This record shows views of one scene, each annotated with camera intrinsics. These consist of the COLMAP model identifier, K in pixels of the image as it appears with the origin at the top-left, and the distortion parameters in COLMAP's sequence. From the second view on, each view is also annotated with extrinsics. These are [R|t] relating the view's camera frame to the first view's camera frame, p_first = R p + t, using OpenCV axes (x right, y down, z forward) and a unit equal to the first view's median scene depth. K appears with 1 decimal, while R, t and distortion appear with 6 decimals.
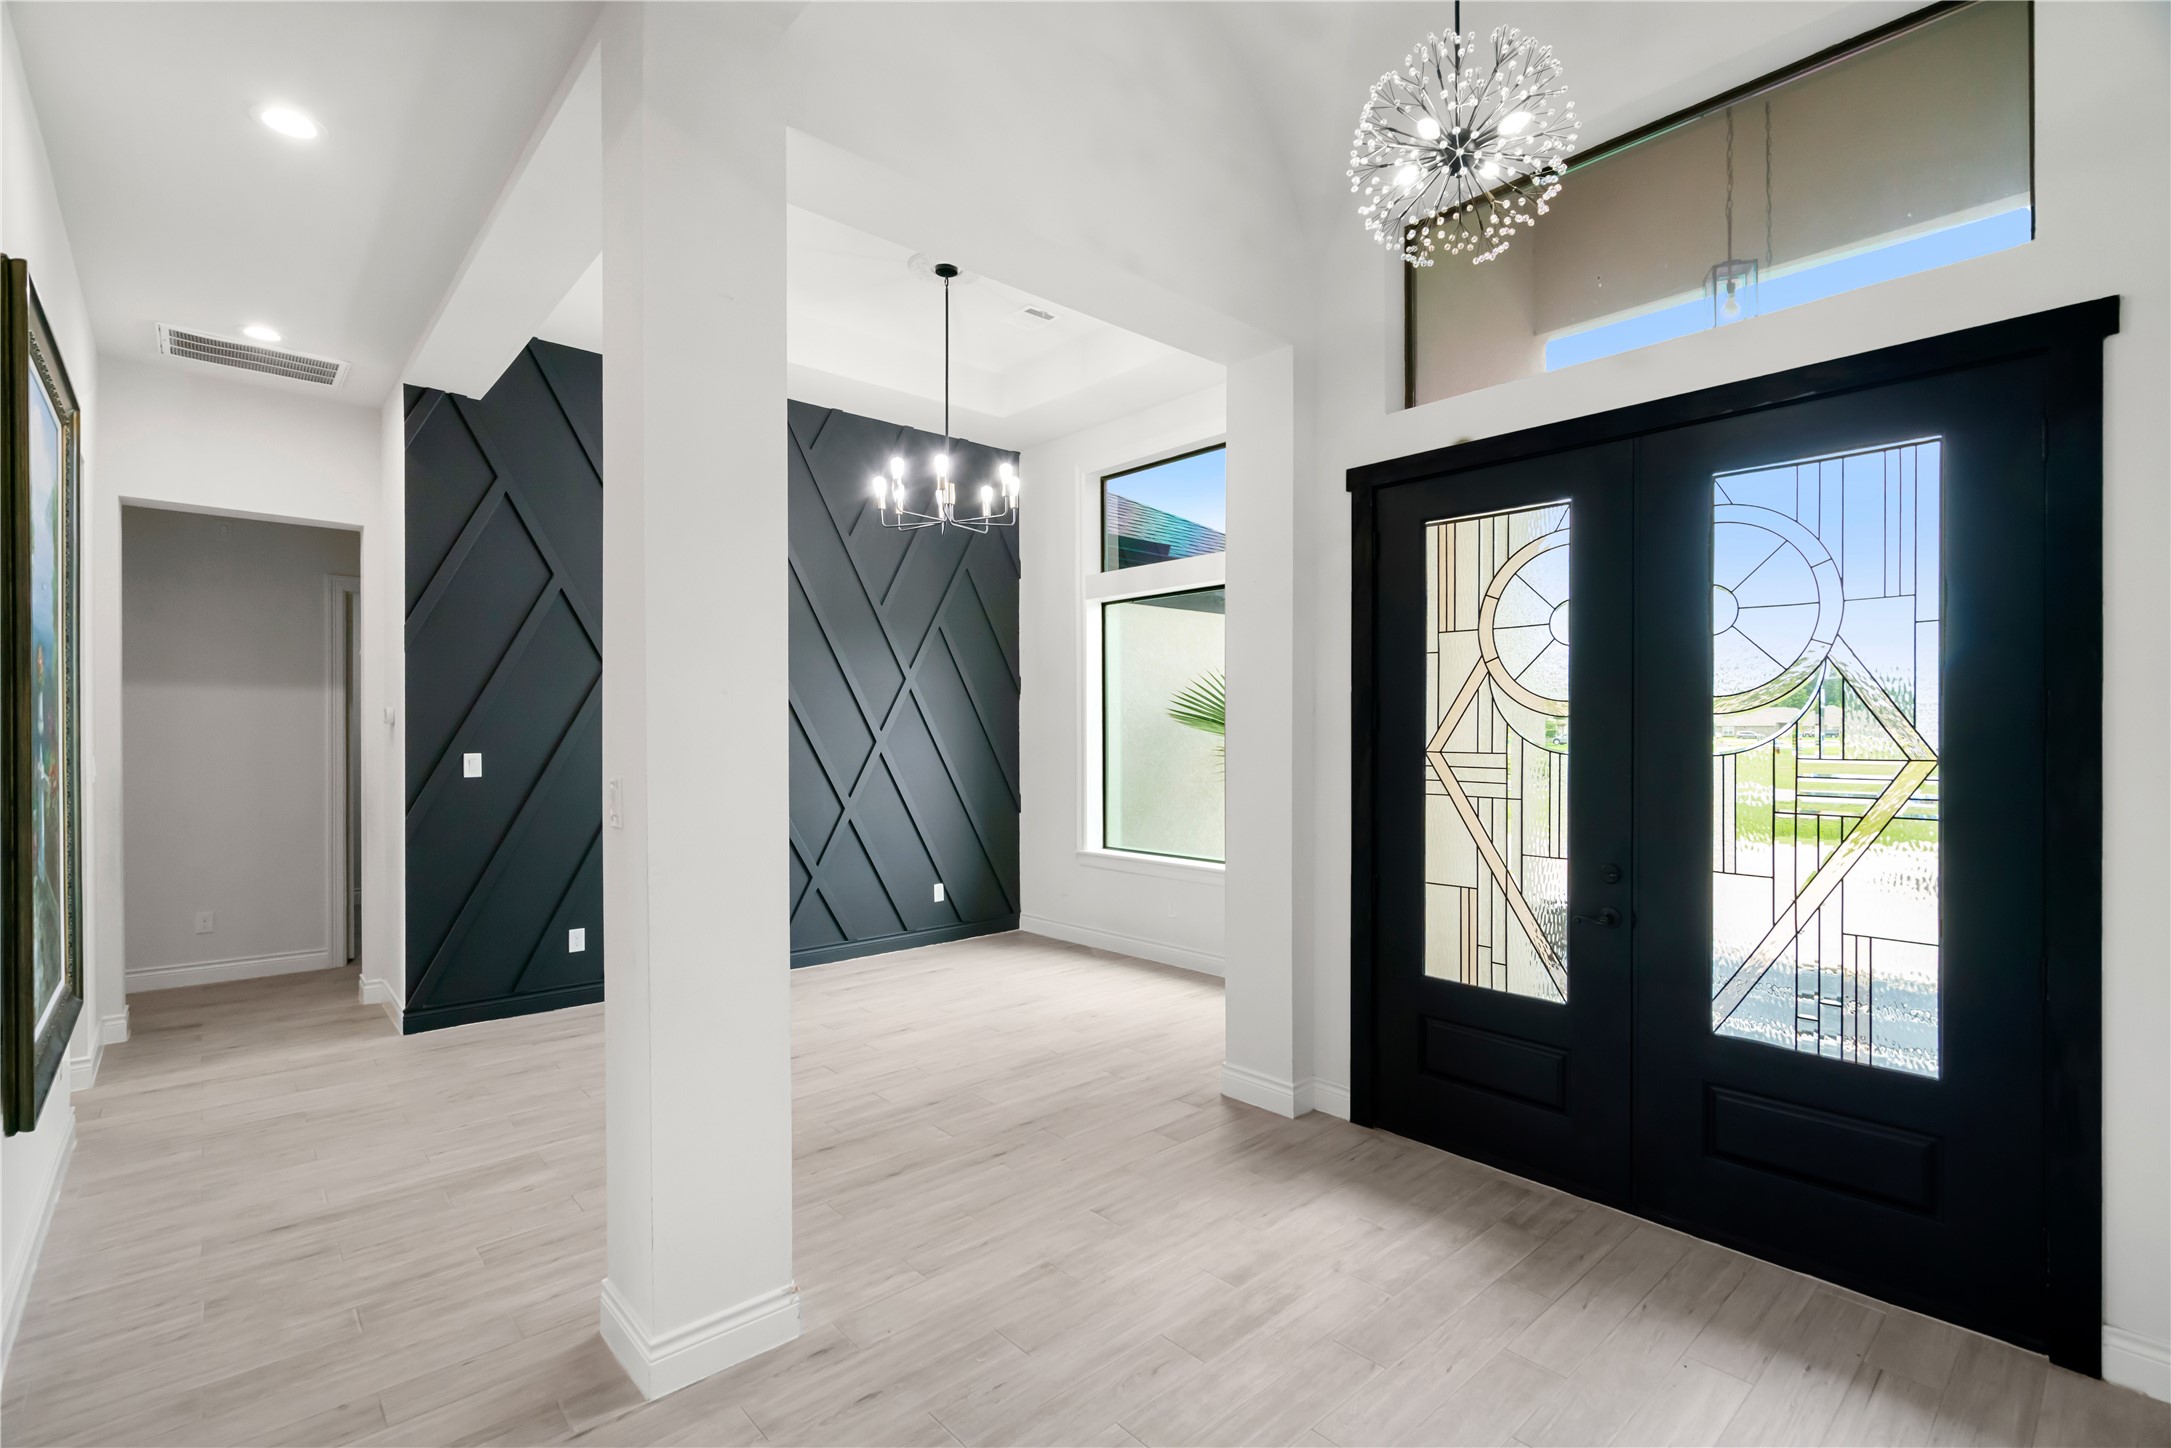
lens RADIAL K [[989.5, 0, 1082.7], [0, 989.5, 719.3], [0, 0, 1]] dist [-0.005797, 0.004180]
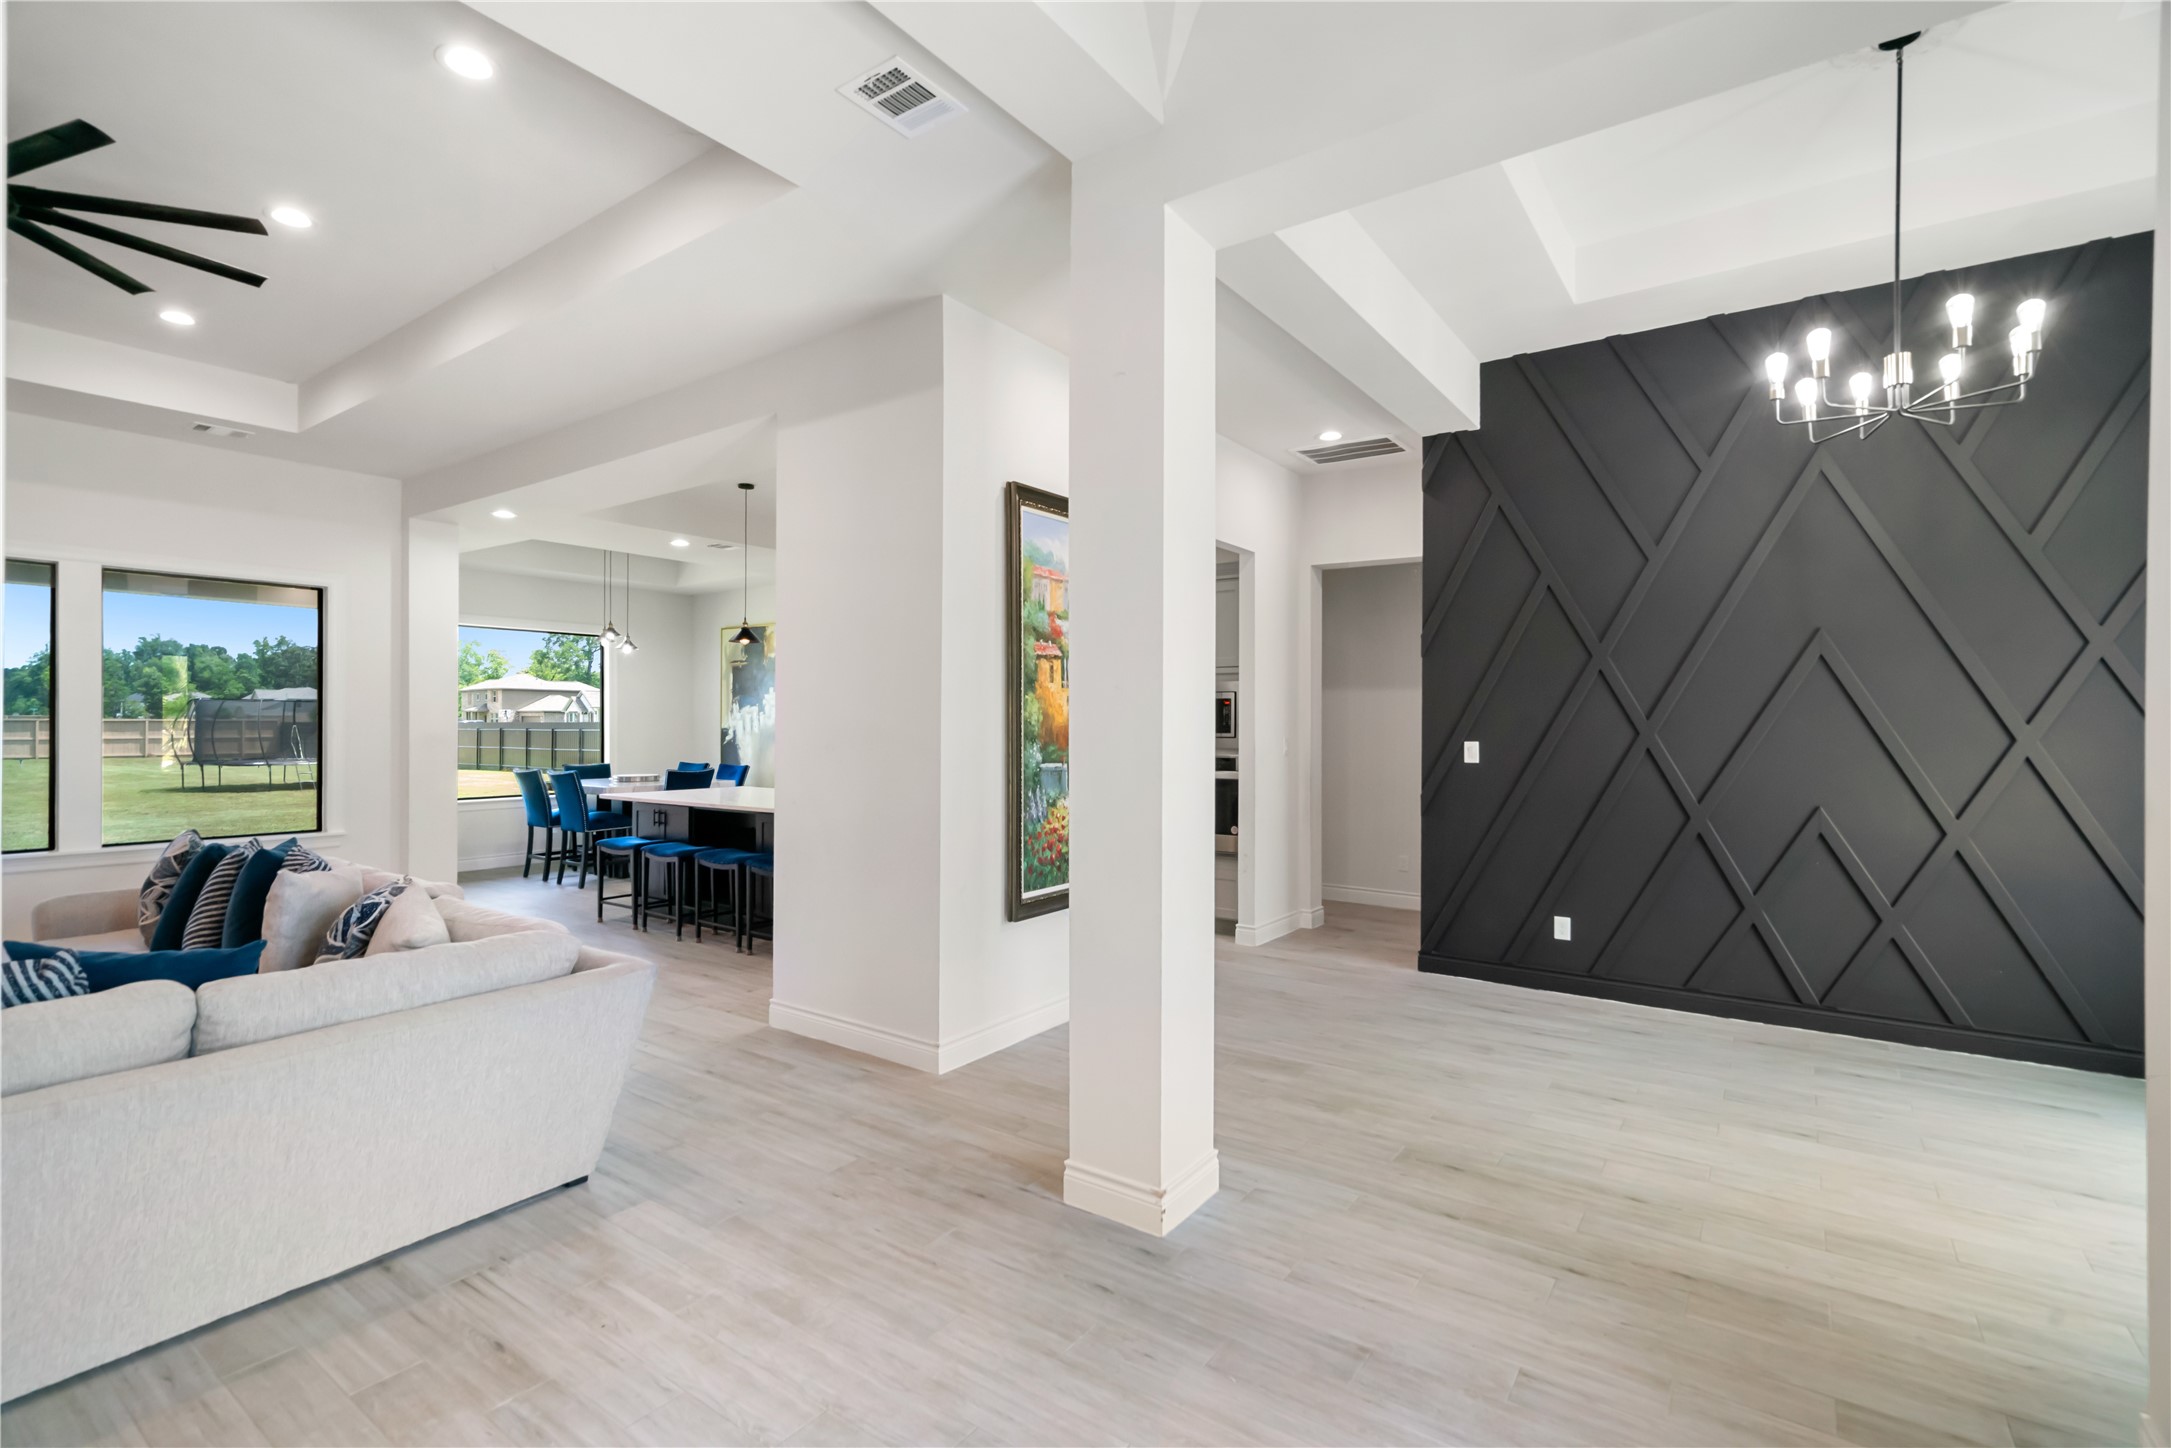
lens RADIAL K [[989.5, 0, 1082.1], [0, 989.5, 718.2], [0, 0, 1]] dist [-0.005797, 0.004180]
pose [[0.215215, -0.001870, -0.976565, 0.601295], [0.005858, 0.999983, -0.000624, 0.007841], [0.976549, -0.005587, 0.215222, 0.475444]]
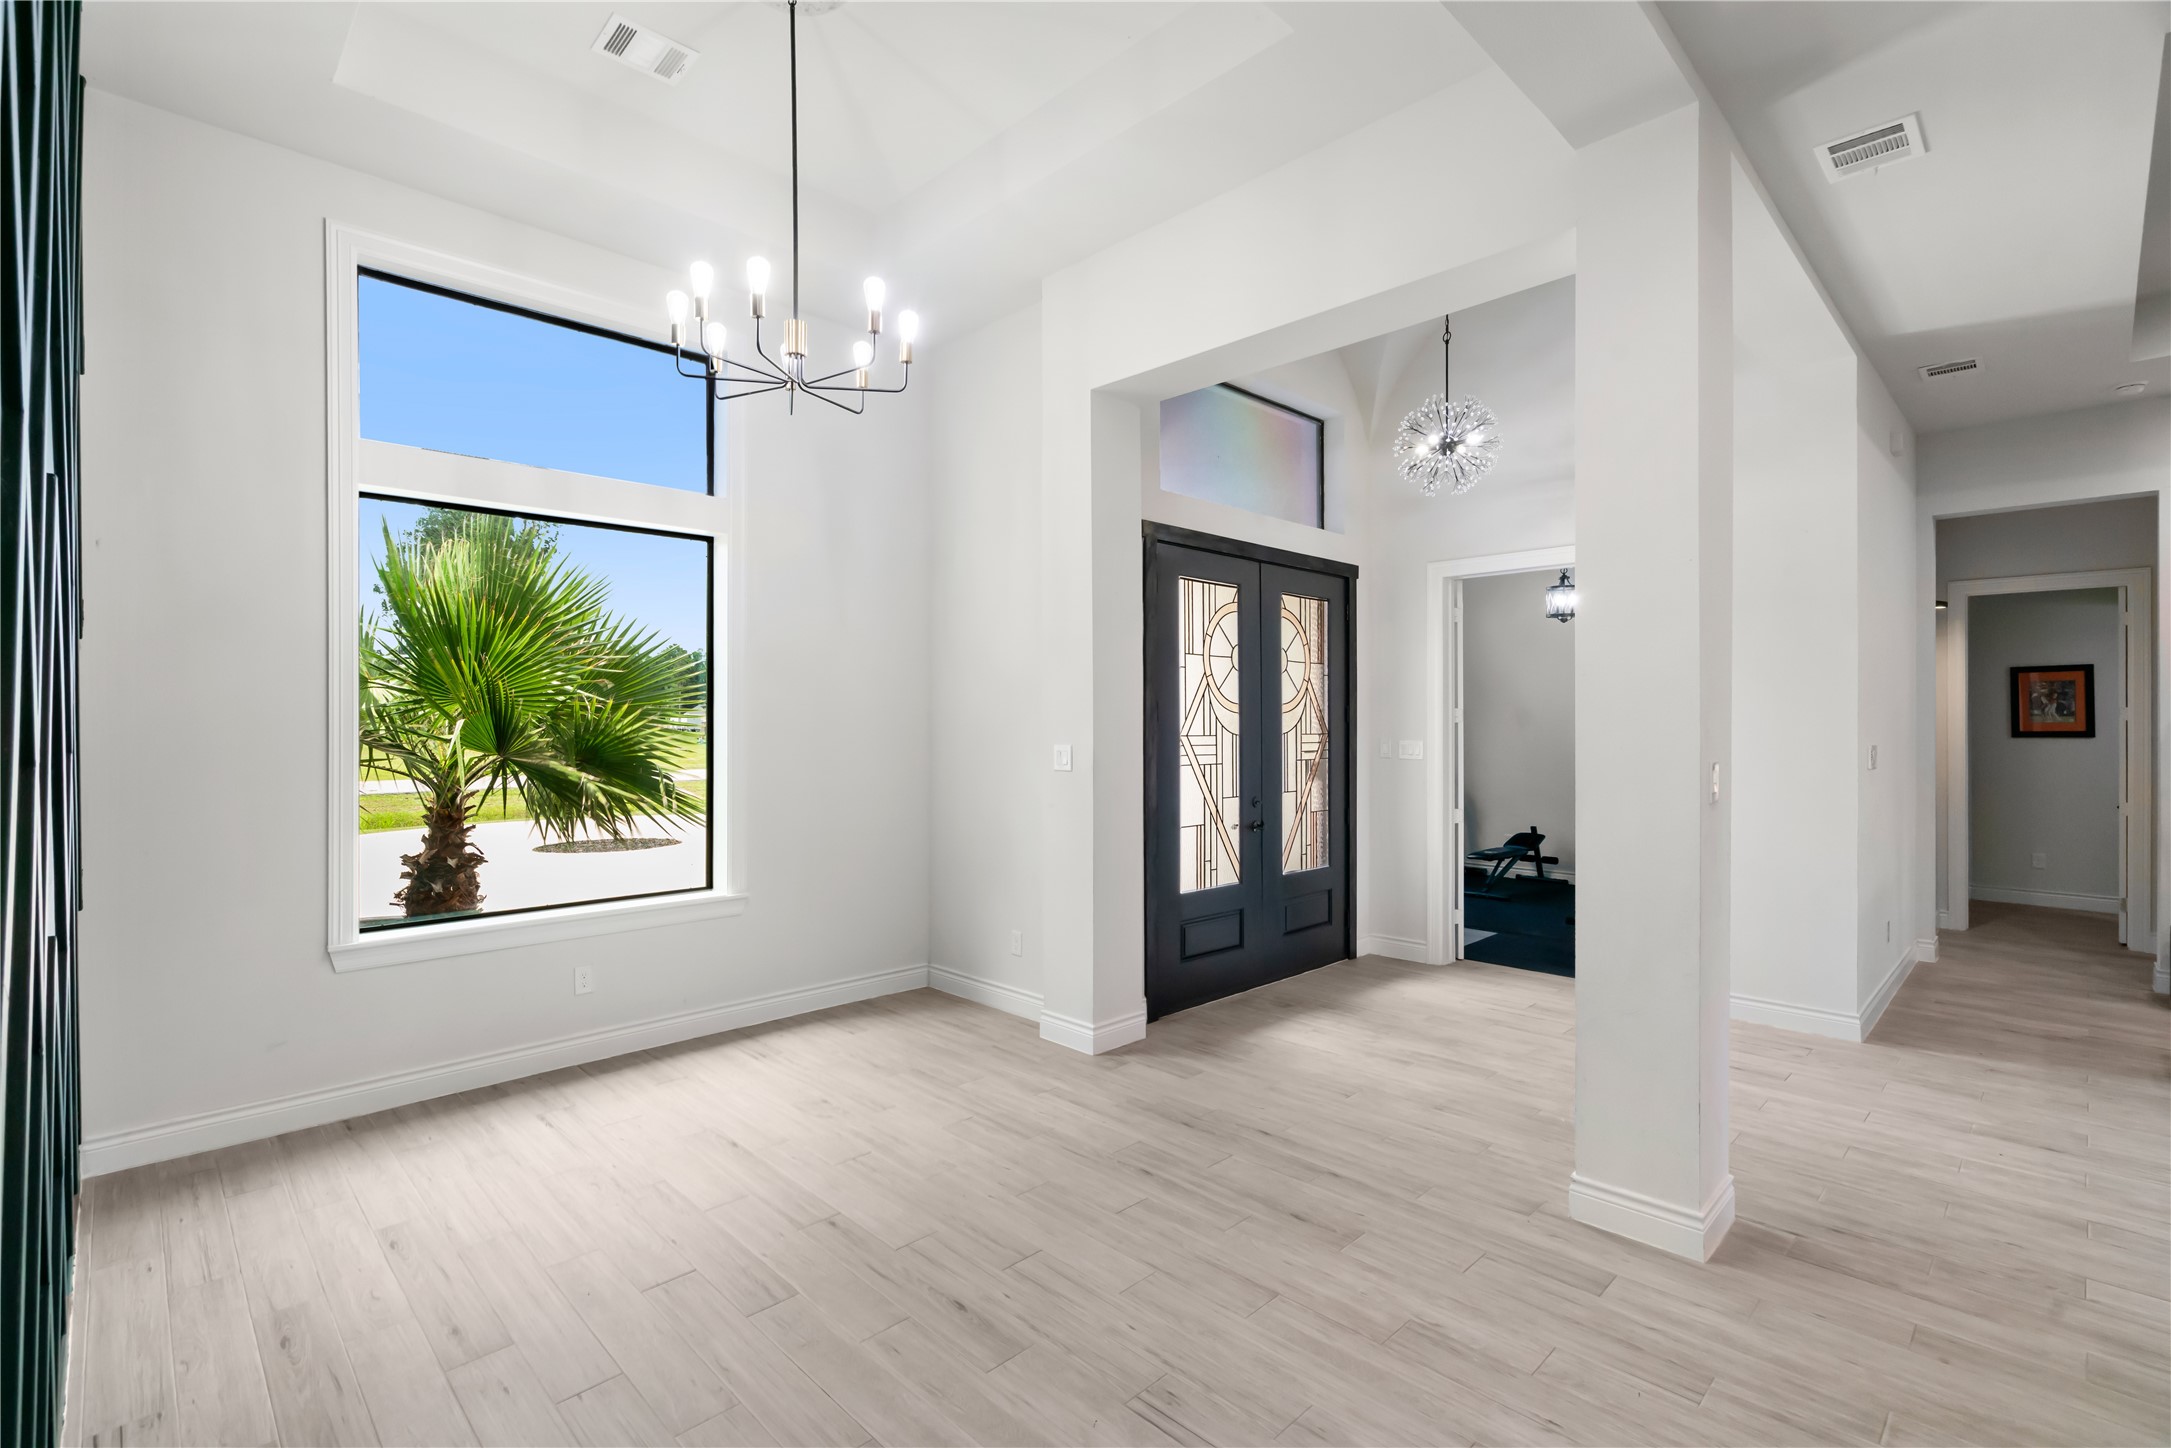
lens RADIAL K [[989.5, 0, 1090.0], [0, 989.5, 710.2], [0, 0, 1]] dist [-0.005797, 0.004180]
pose [[-0.047938, 0.011858, 0.998780, -1.141445], [-0.012311, 0.999847, -0.012462, 0.015602], [-0.998774, -0.012893, -0.047785, 1.272252]]
